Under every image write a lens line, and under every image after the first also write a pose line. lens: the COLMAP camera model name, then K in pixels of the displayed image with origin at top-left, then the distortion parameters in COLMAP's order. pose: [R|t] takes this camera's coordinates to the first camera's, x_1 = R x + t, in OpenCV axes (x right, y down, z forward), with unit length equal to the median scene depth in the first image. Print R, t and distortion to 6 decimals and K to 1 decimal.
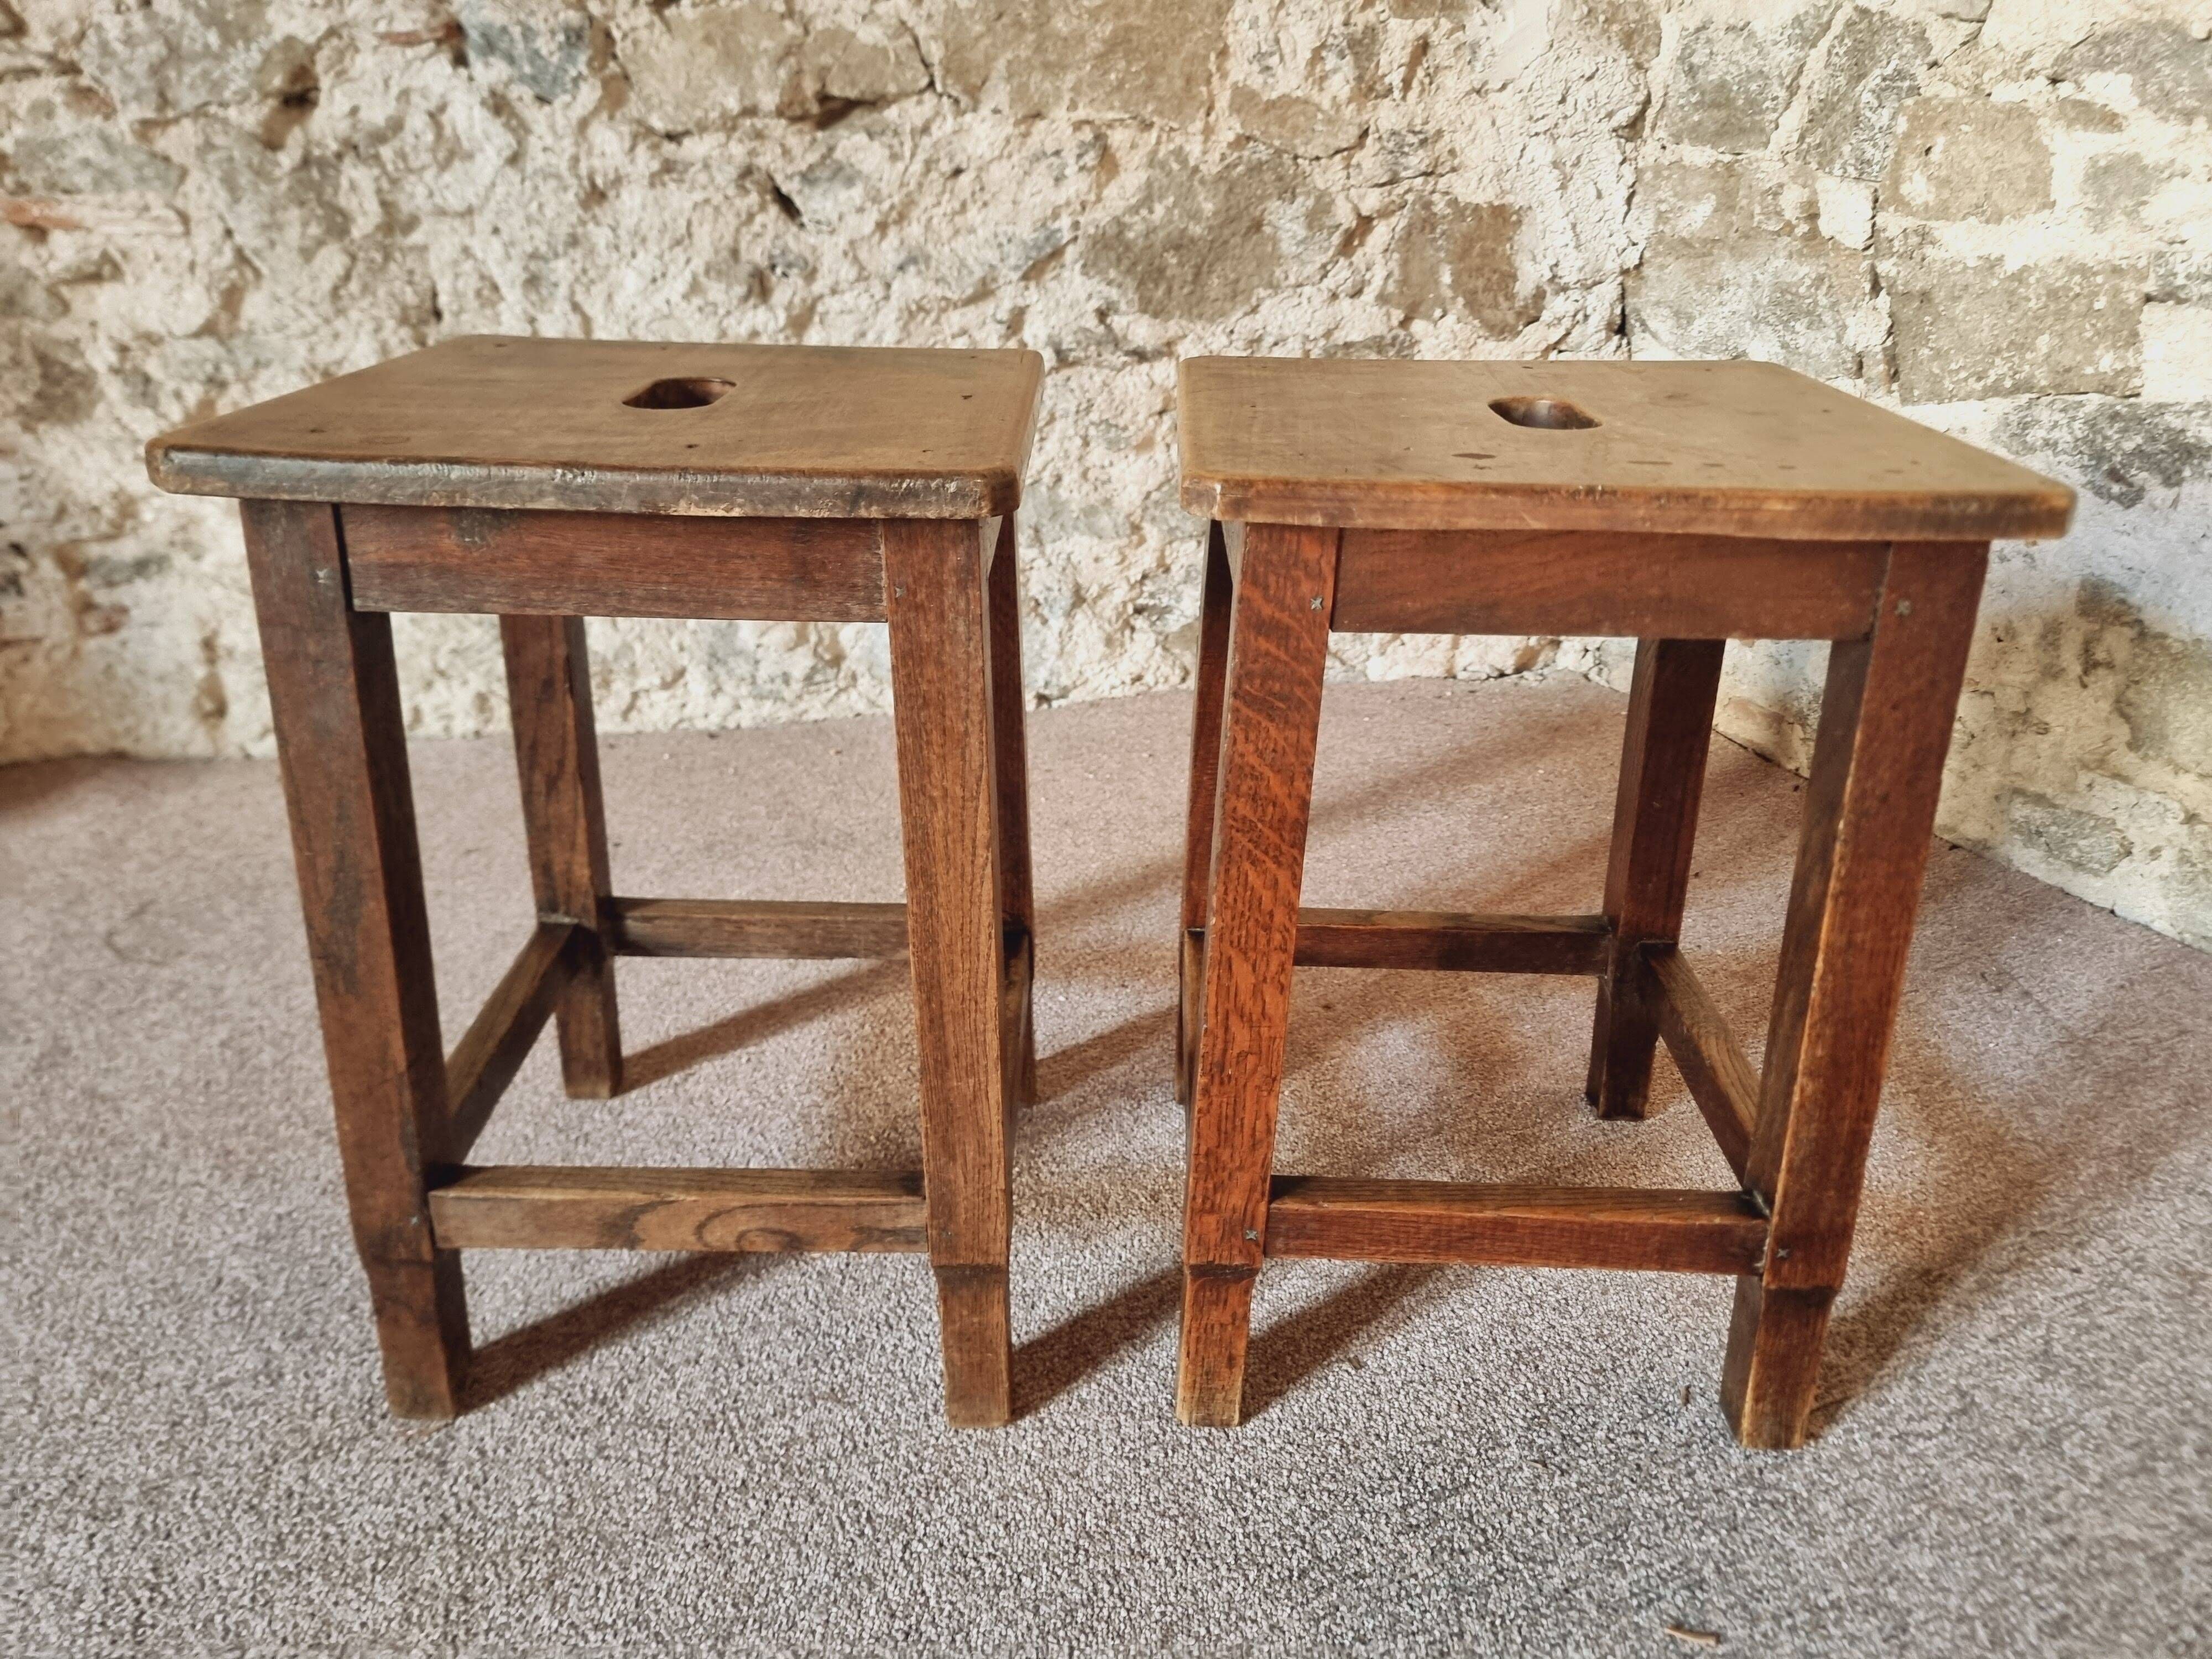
lens RADIAL K [[1550.5, 0, 1088.2], [0, 1550.5, 831.3], [0, 0, 1]] dist [0.055893, -0.059104]
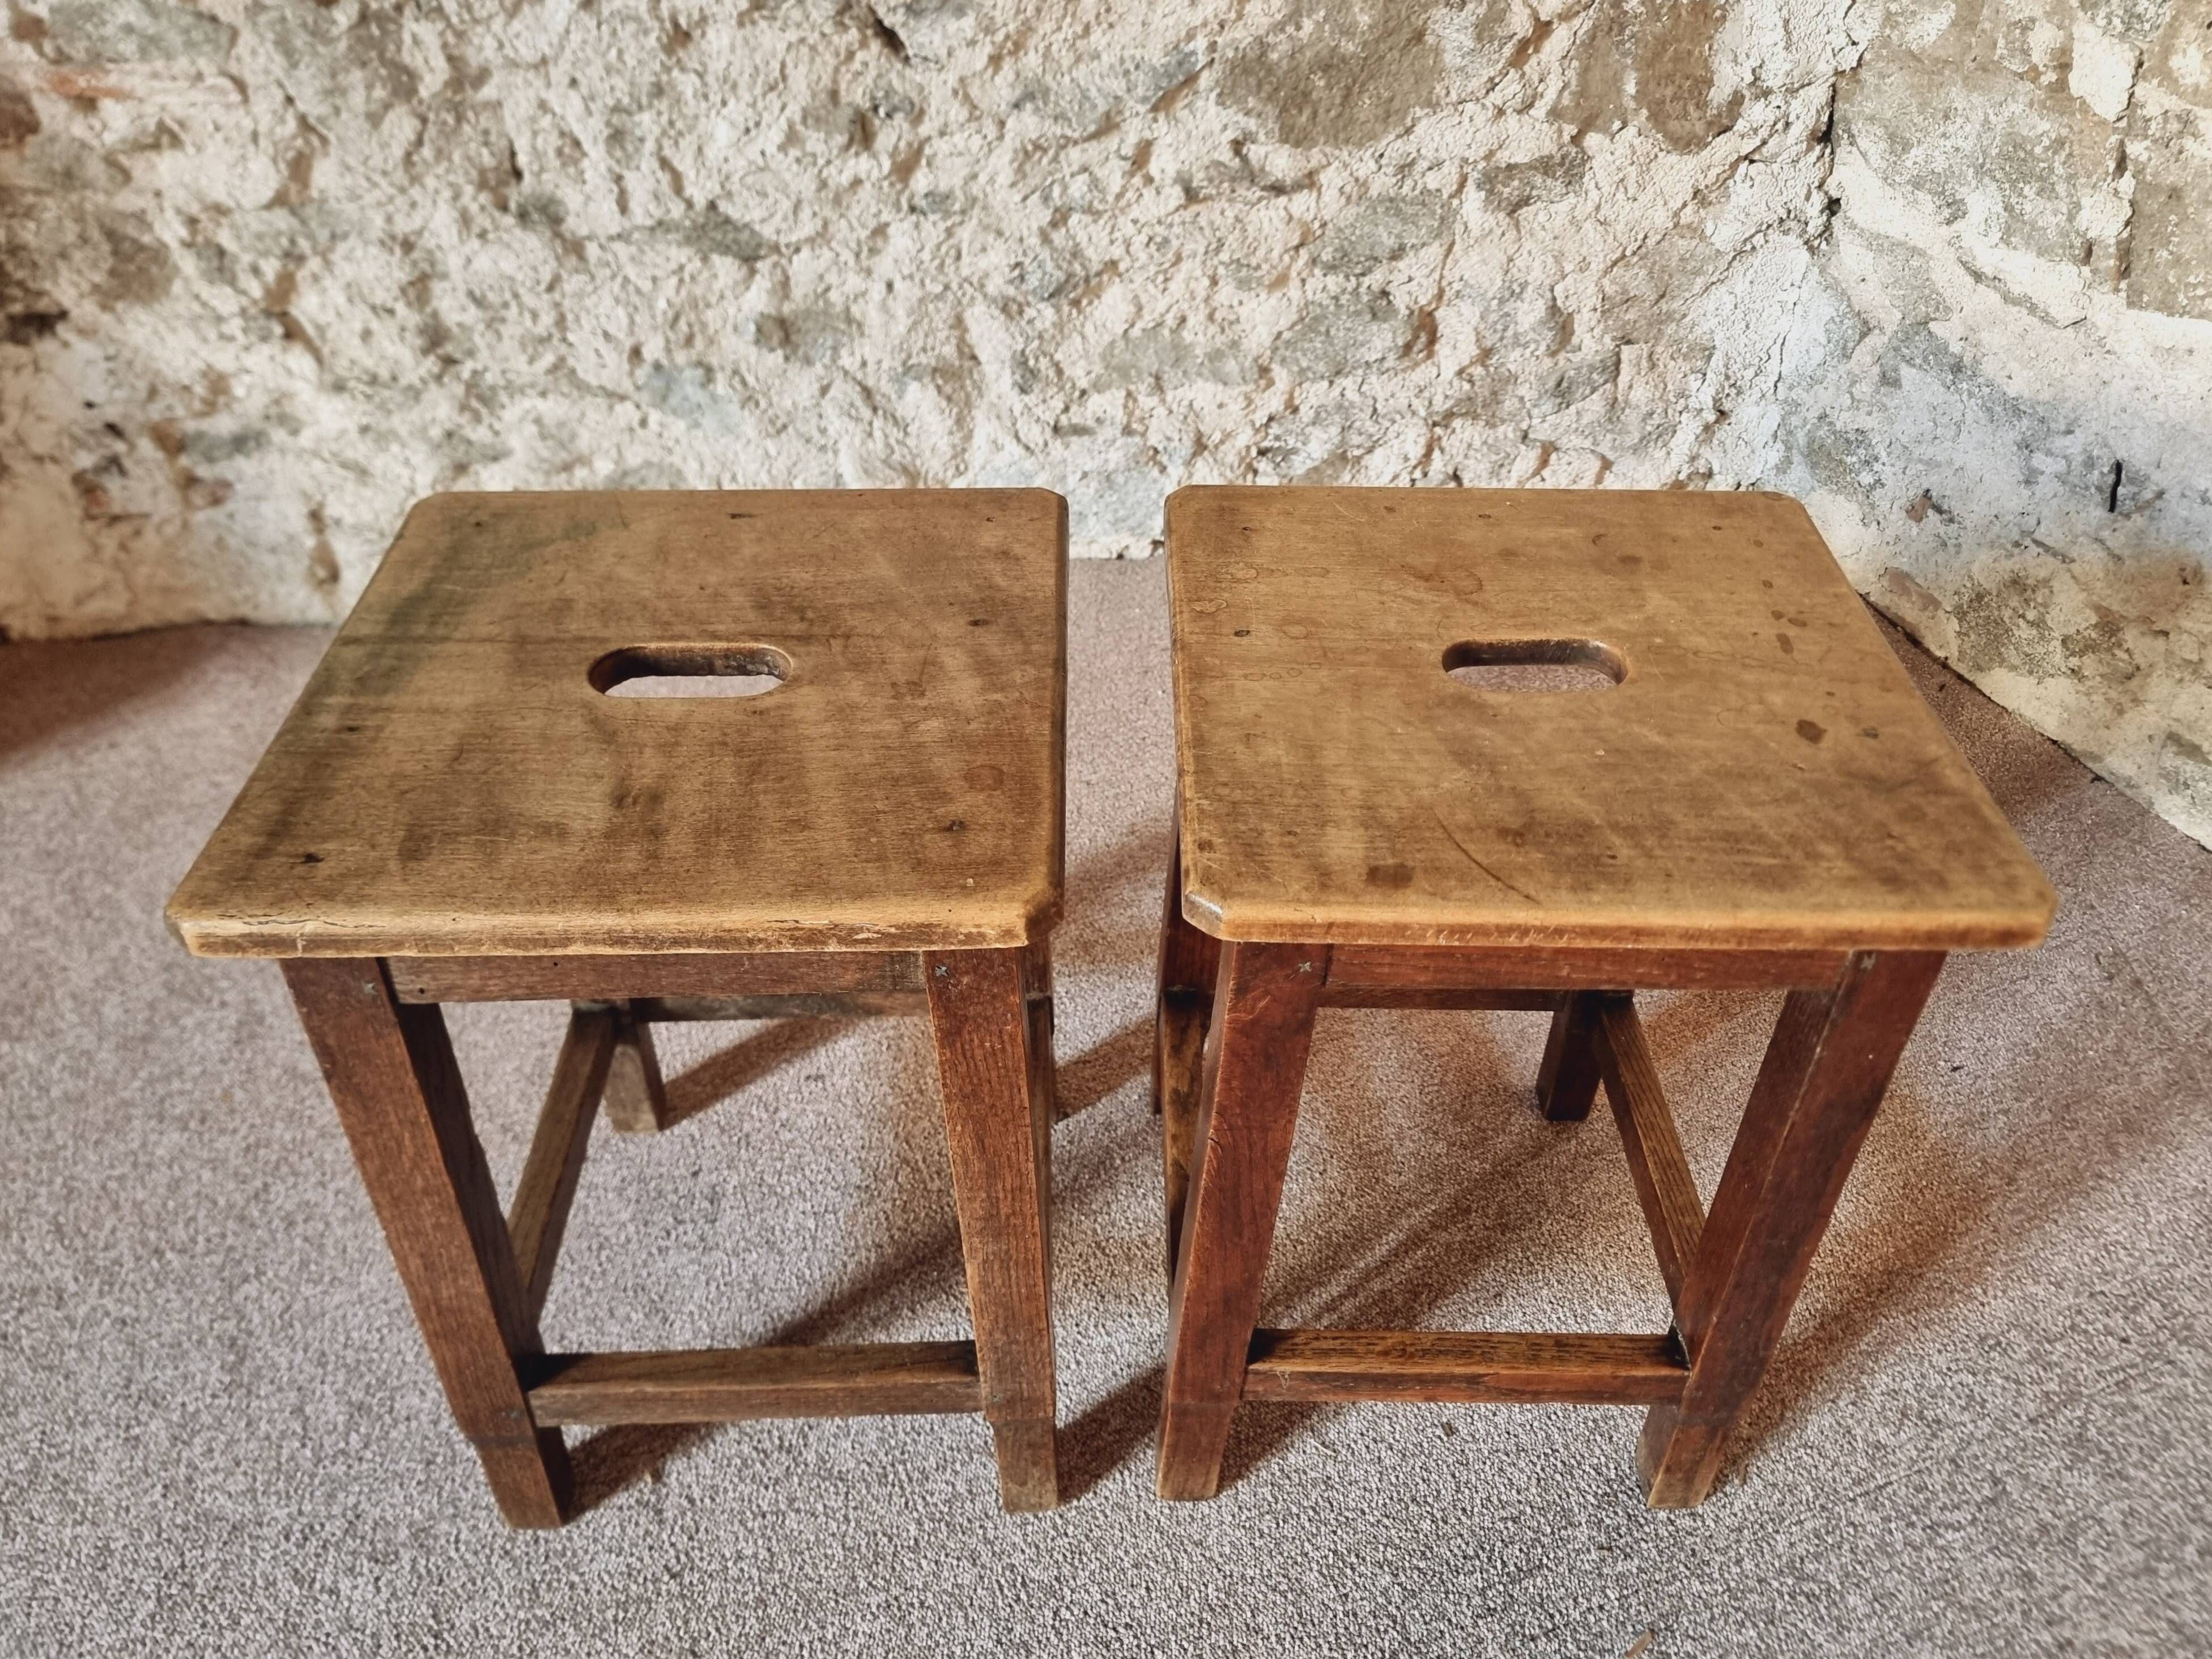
lens RADIAL K [[1588.5, 0, 1105.5], [0, 1588.5, 834.2], [0, 0, 1]] dist [0.054912, -0.049052]
pose [[0.998946, 0.024989, -0.038514, -0.023819], [-0.013326, 0.960594, 0.277634, -0.224789], [0.043934, -0.276828, 0.959915, 0.001131]]
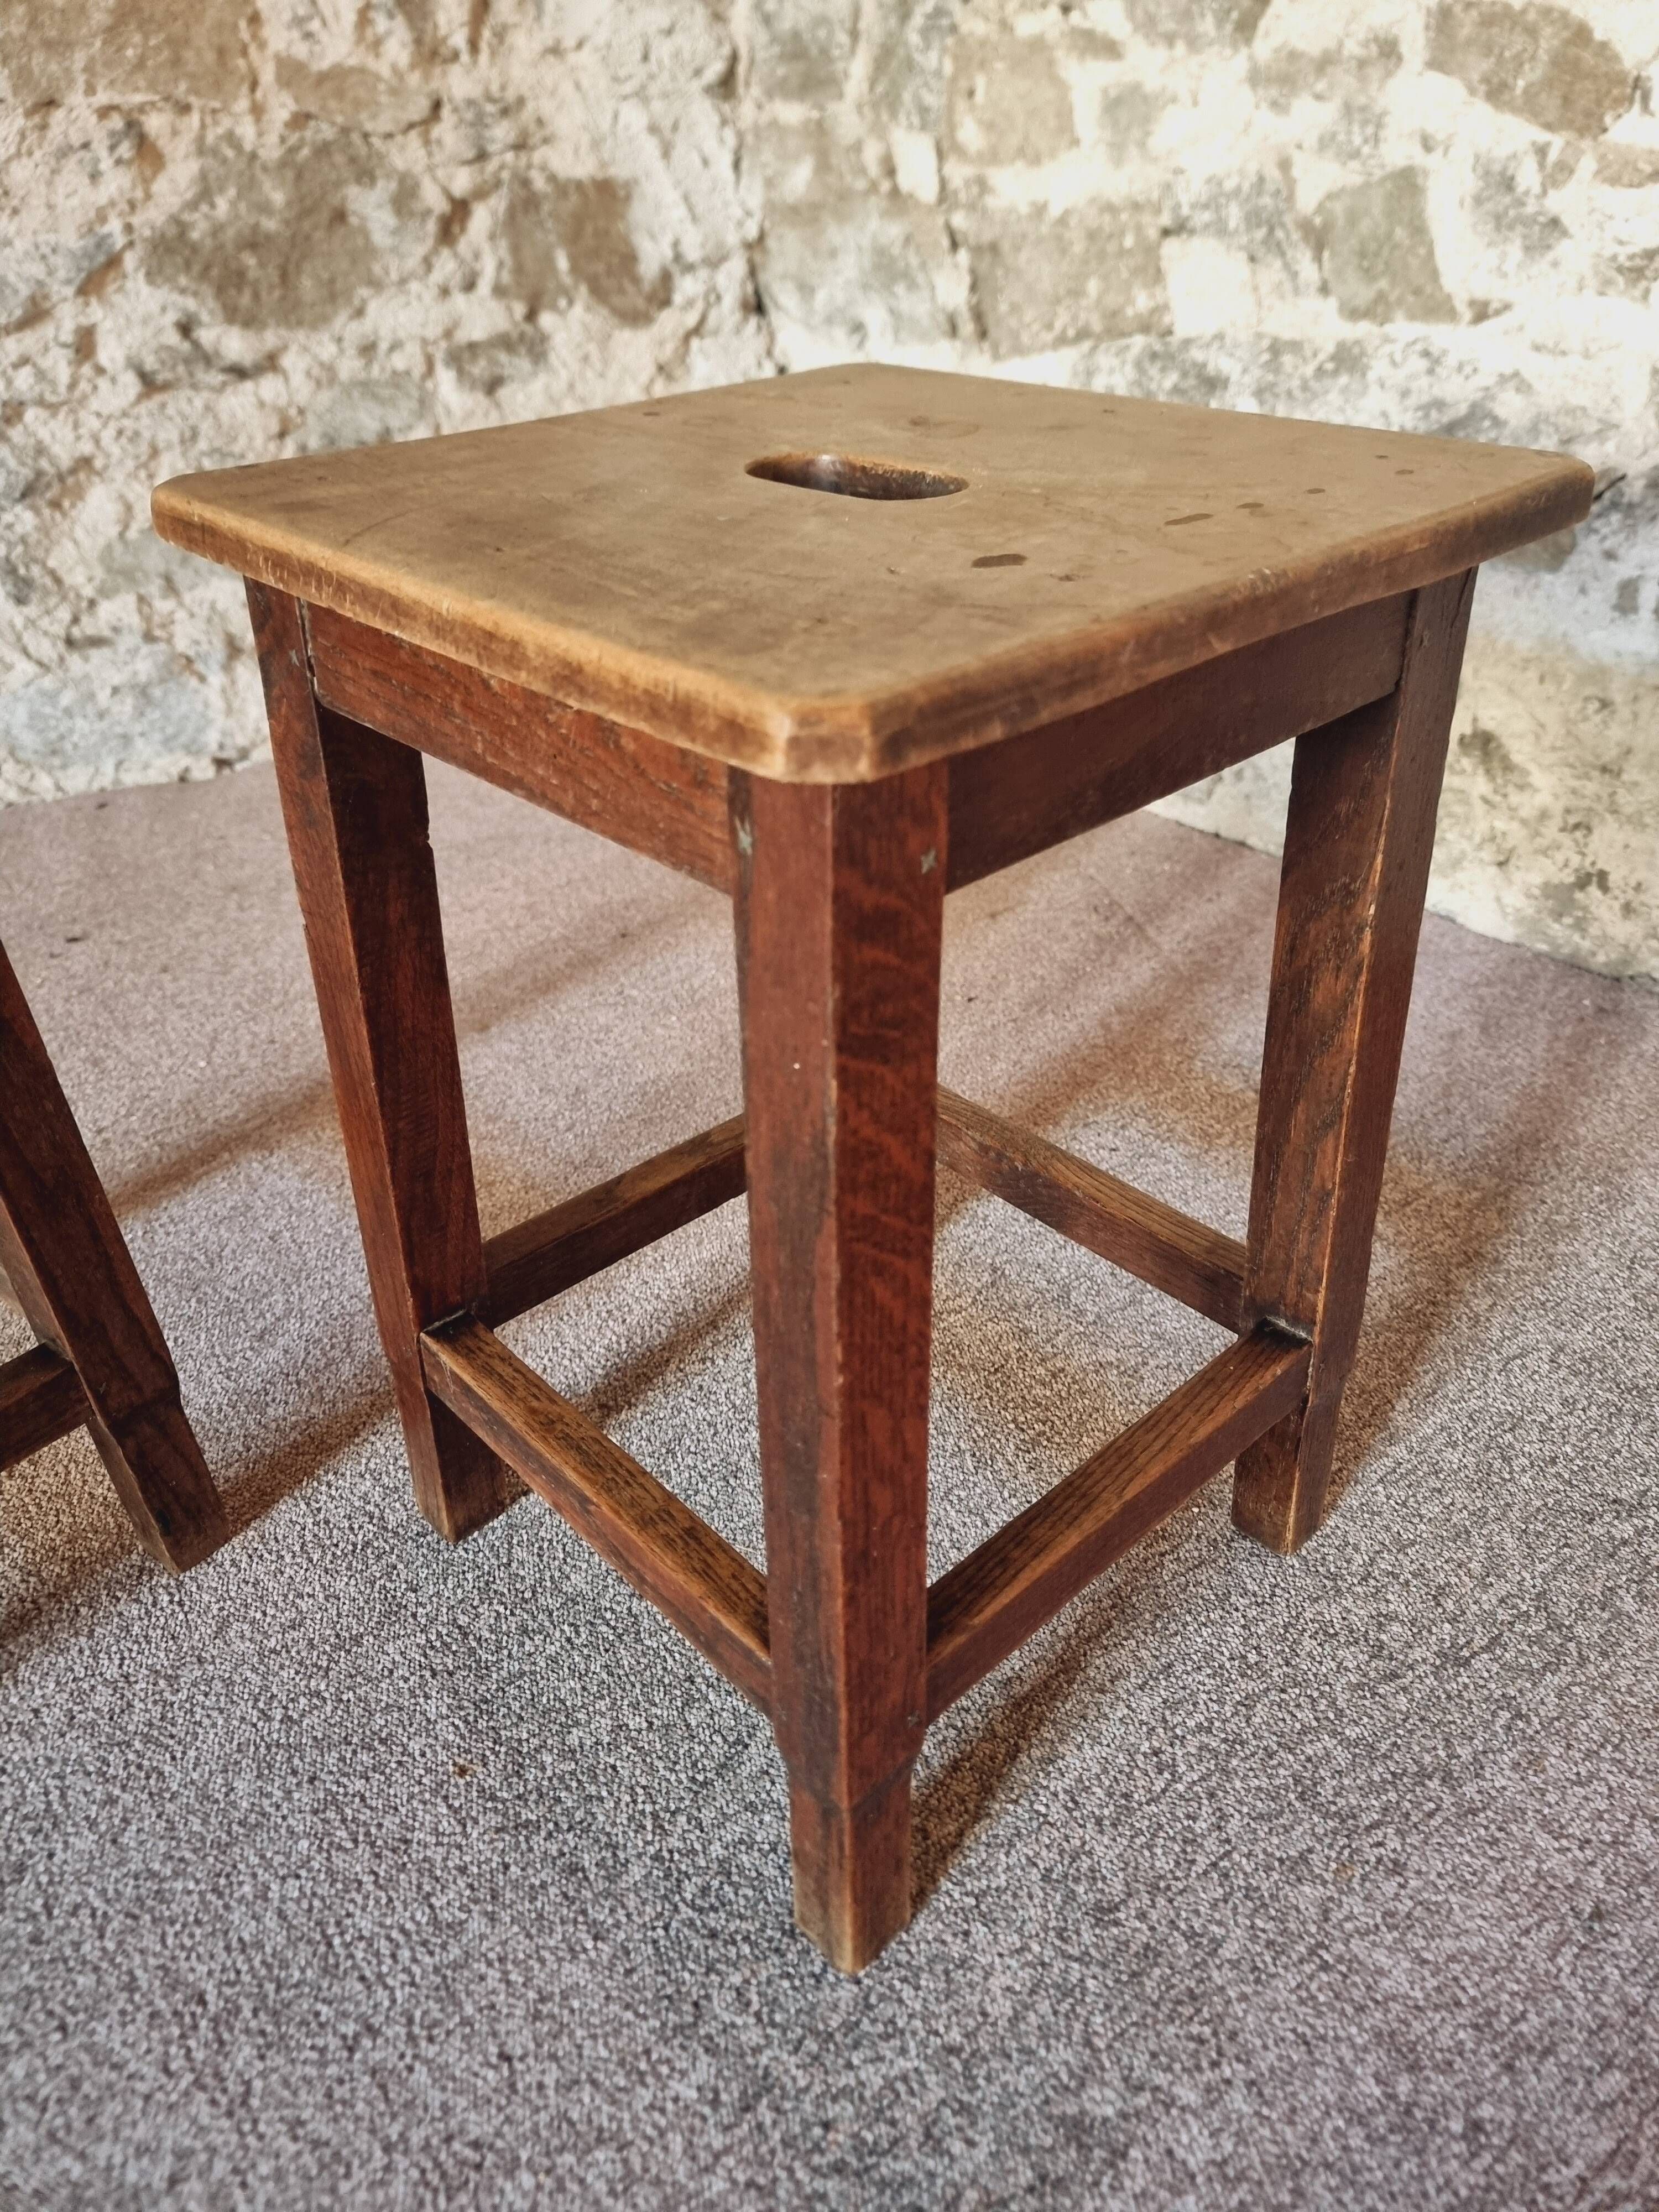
lens RADIAL K [[1550.5, 0, 821.9], [0, 1550.5, 1101.3], [0, 0, 1]] dist [0.055893, -0.059104]
pose [[0.970858, -0.163169, 0.175526, 0.149278], [0.138846, 0.979939, 0.142975, 0.036452], [-0.195334, -0.114437, 0.974037, -0.025919]]
